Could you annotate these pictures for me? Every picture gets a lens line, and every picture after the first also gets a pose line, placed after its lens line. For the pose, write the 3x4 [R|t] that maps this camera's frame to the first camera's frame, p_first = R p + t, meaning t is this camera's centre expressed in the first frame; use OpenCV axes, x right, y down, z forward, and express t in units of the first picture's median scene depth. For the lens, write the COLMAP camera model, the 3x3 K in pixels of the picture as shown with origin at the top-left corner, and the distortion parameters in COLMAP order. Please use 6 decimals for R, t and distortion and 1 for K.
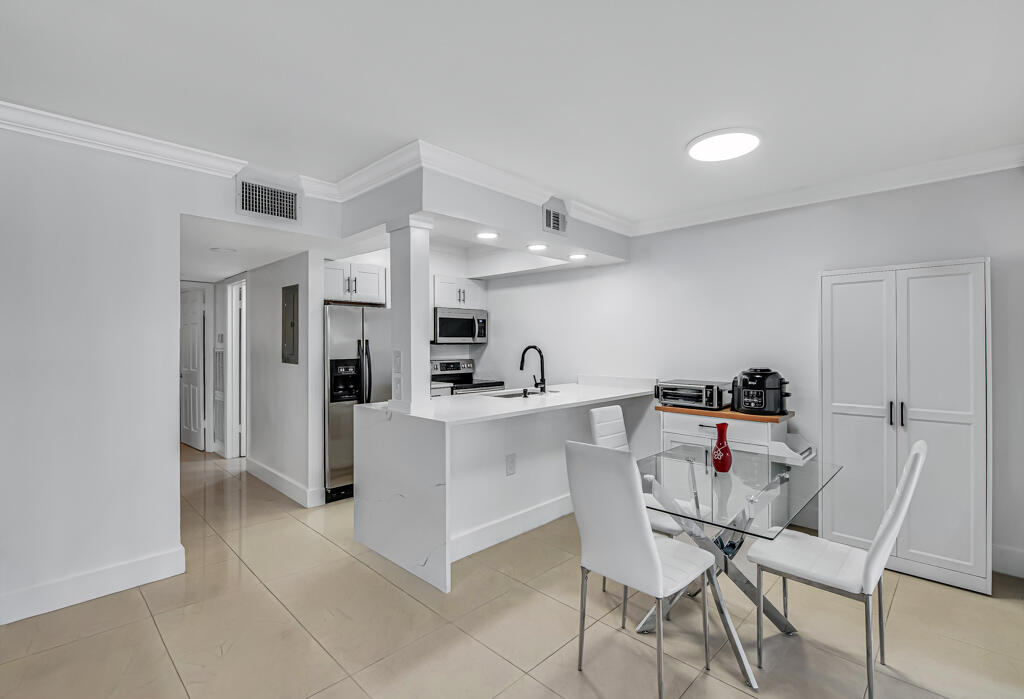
lens RADIAL K [[465.2, 0, 515.0], [0, 465.2, 347.4], [0, 0, 1]] dist [-0.014205, -0.000583]
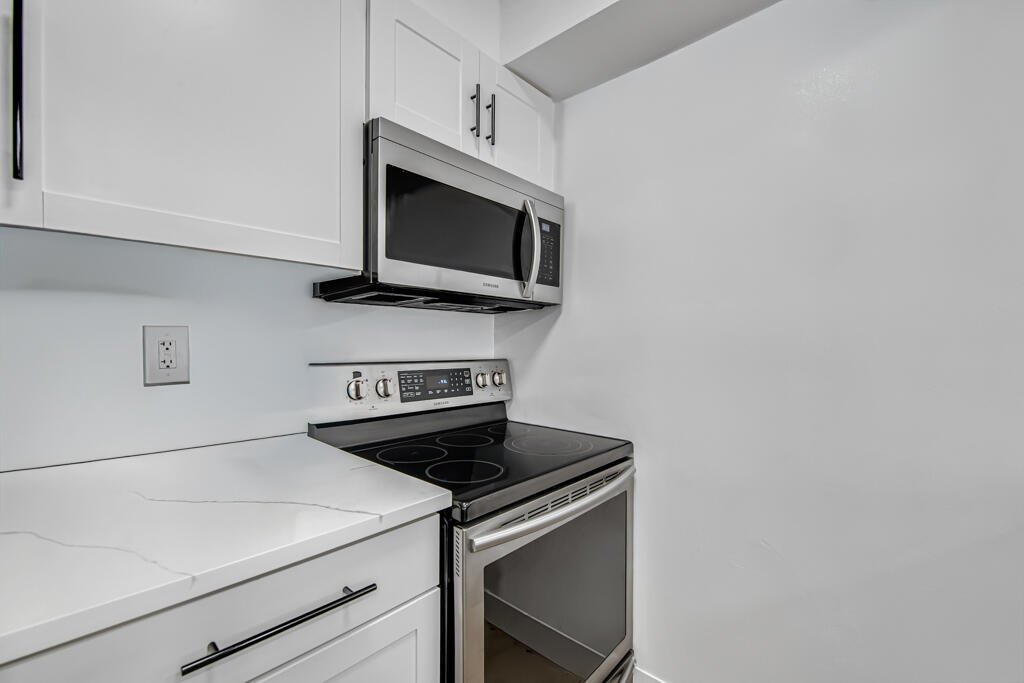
lens RADIAL K [[434.8, 0, 515.8], [0, 434.8, 346.0], [0, 0, 1]] dist [-0.000742, -0.000020]
pose [[0.999403, 0.012873, 0.032060, -0.152282], [-0.013094, 0.999892, 0.006691, 0.023216], [-0.031970, -0.007106, 0.999464, 1.114093]]
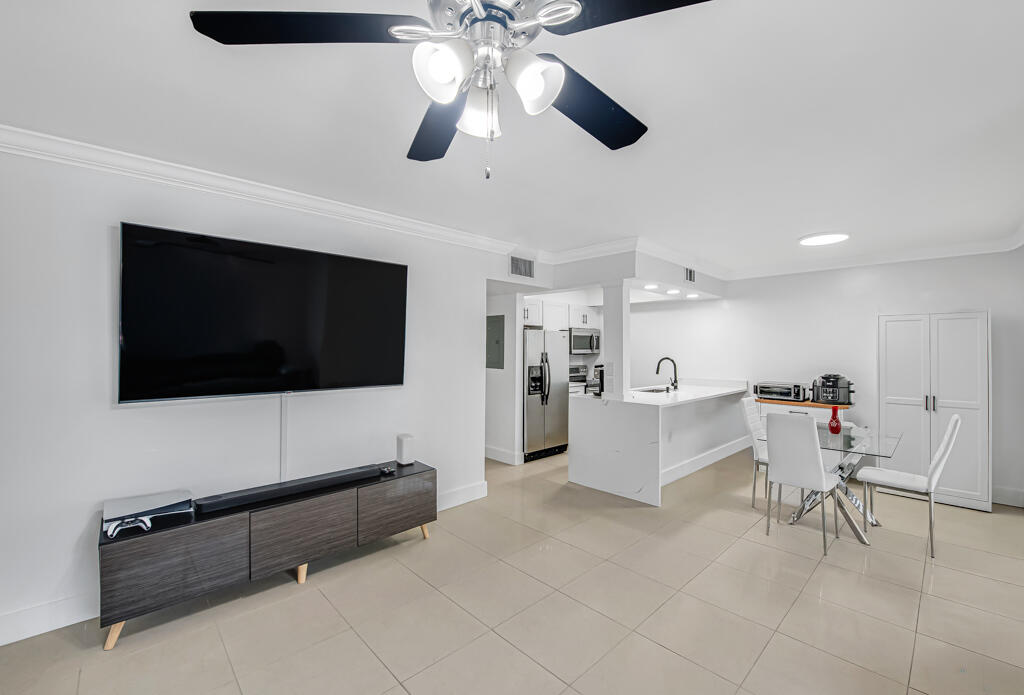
lens RADIAL K [[419.0, 0, 513.1], [0, 419.0, 348.8], [0, 0, 1]] dist [-0.019001, -0.000250]
pose [[0.999135, 0.005570, -0.041198, -0.405246], [-0.005881, 0.999955, -0.007428, -0.019467], [0.041155, 0.007664, 0.999123, -0.352841]]
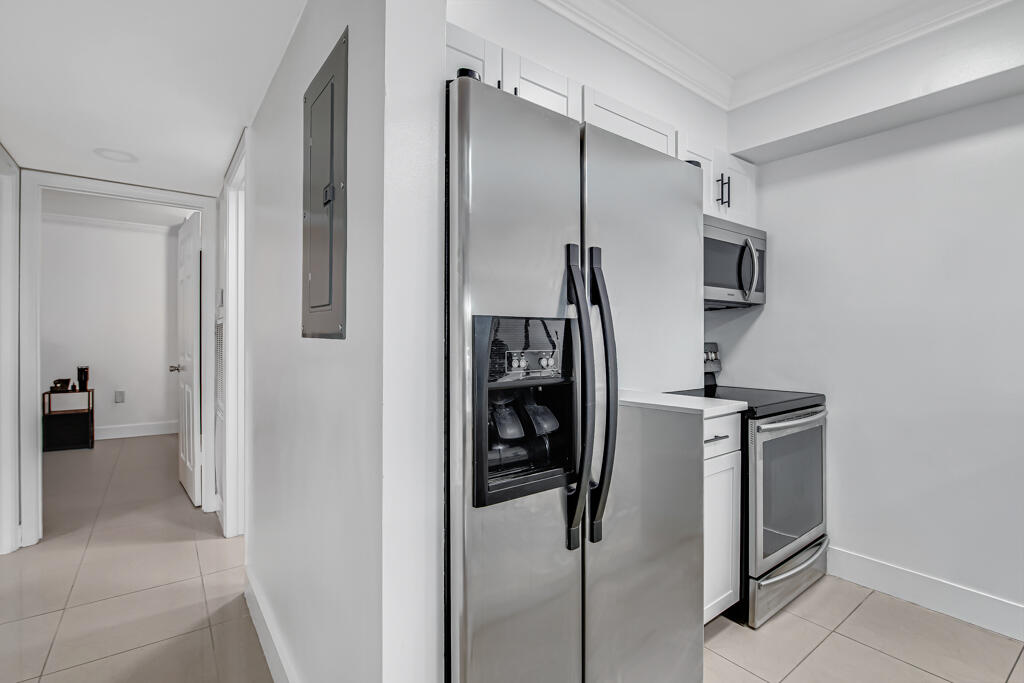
lens RADIAL K [[470.6, 0, 507.5], [0, 470.6, 339.9], [0, 0, 1]] dist [0.000168, 0.000085]
pose [[0.987379, 0.004741, -0.158305, -0.357362], [-0.005112, 0.999985, -0.001938, 0.039878], [0.158294, 0.002723, 0.987388, 0.802283]]
